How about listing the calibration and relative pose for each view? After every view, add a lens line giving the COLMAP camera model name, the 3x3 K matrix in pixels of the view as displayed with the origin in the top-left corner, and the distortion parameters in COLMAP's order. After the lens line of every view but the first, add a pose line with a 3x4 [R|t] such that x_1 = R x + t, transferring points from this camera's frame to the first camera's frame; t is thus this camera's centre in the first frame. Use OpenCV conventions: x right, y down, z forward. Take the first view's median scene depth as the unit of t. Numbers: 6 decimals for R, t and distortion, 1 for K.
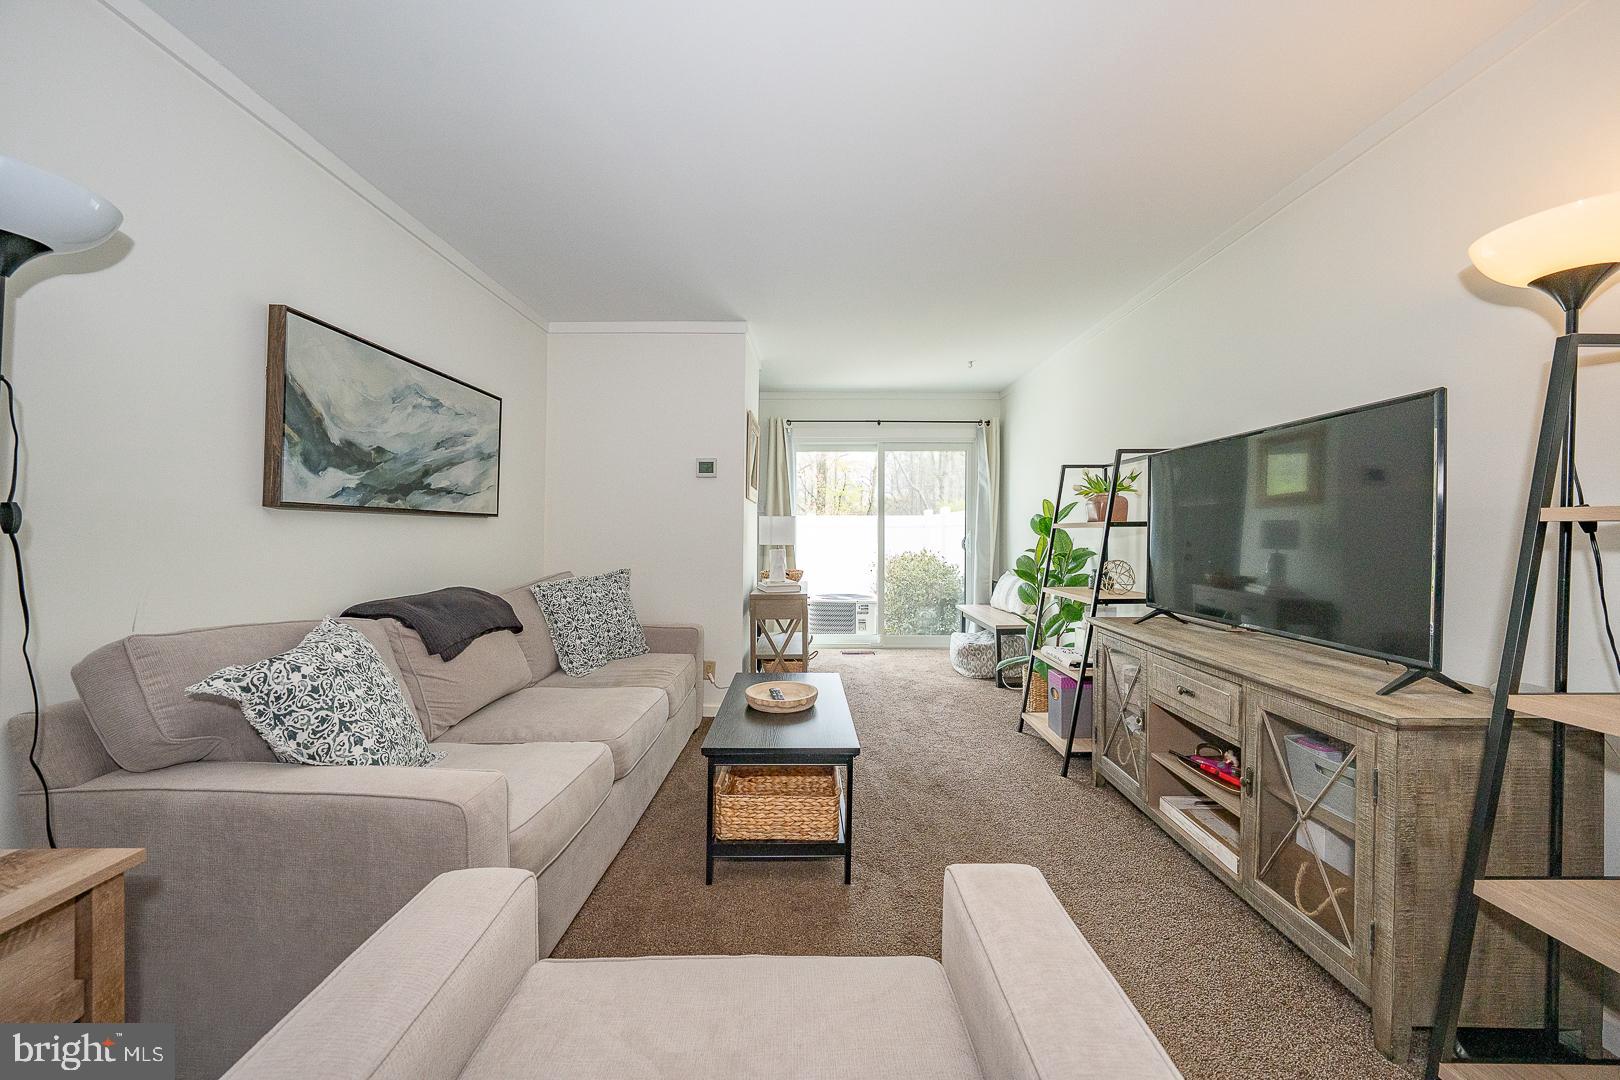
lens RADIAL K [[562.2, 0, 810.0], [0, 562.2, 534.5], [0, 0, 1]] dist [-0.025121, 0.005914]
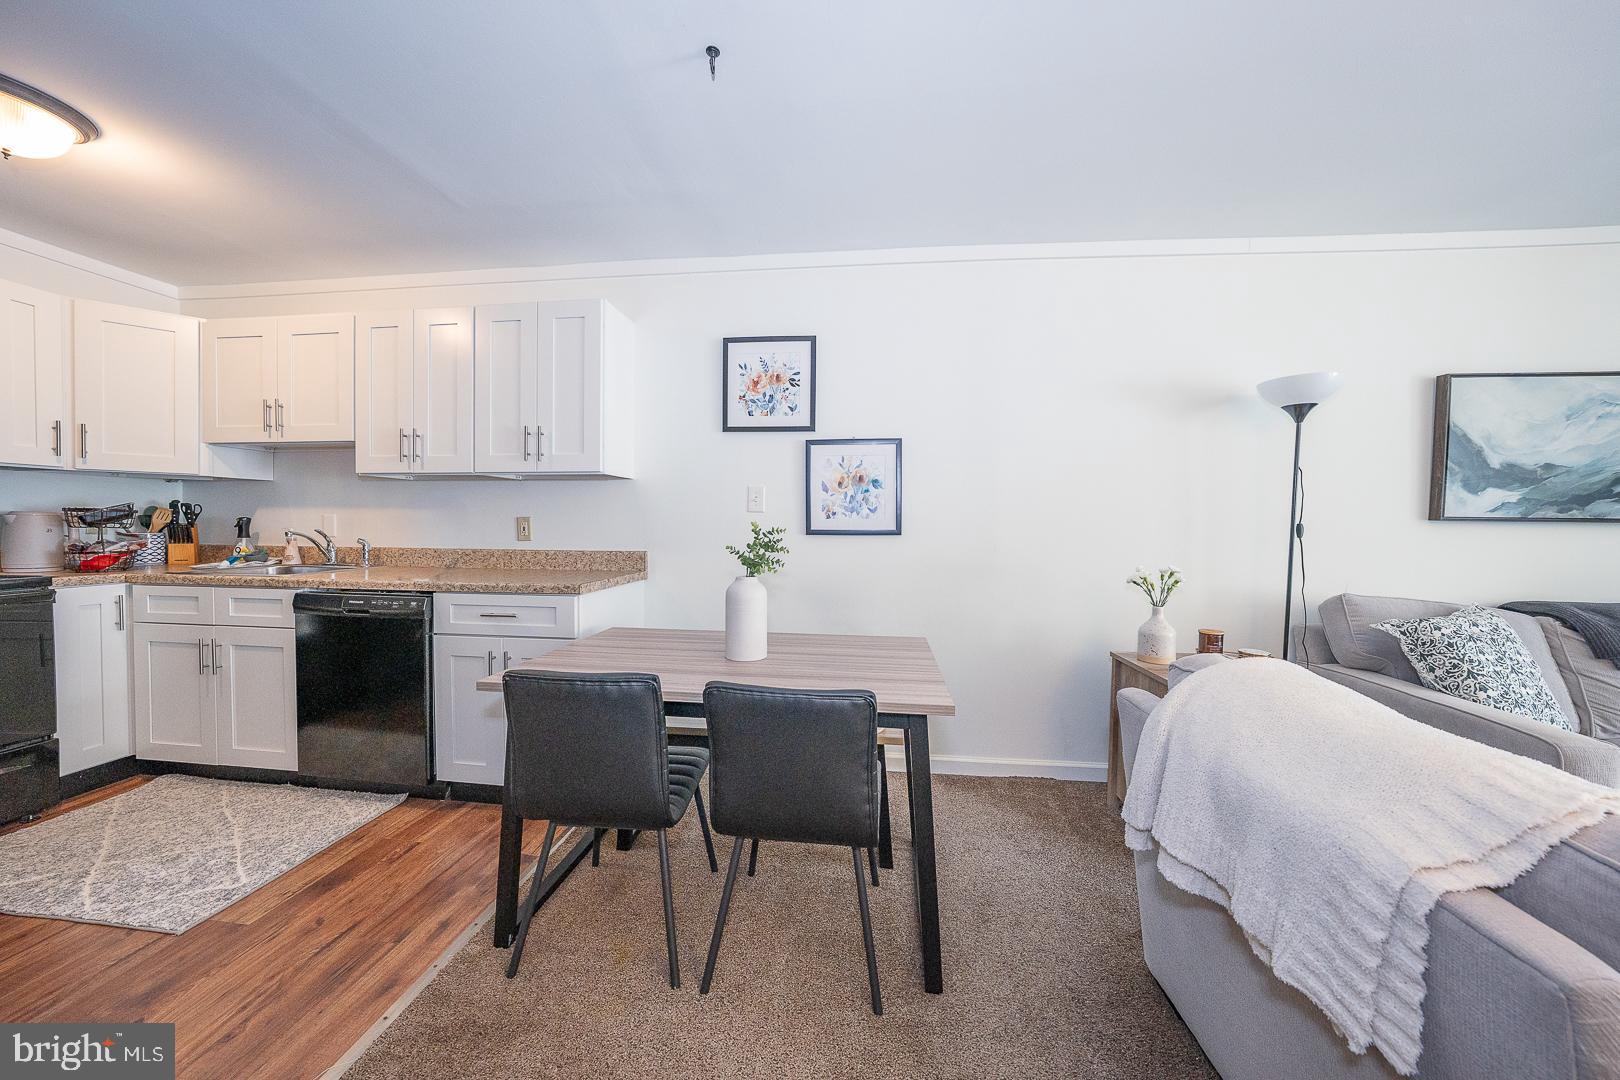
lens RADIAL K [[562.2, 0, 810.0], [0, 562.2, 534.5], [0, 0, 1]] dist [-0.025121, 0.005914]
pose [[-0.096009, 0.010893, -0.995321, 0.547333], [-0.018608, 0.999746, 0.012736, -0.003120], [0.995206, 0.019744, -0.095782, -0.432243]]
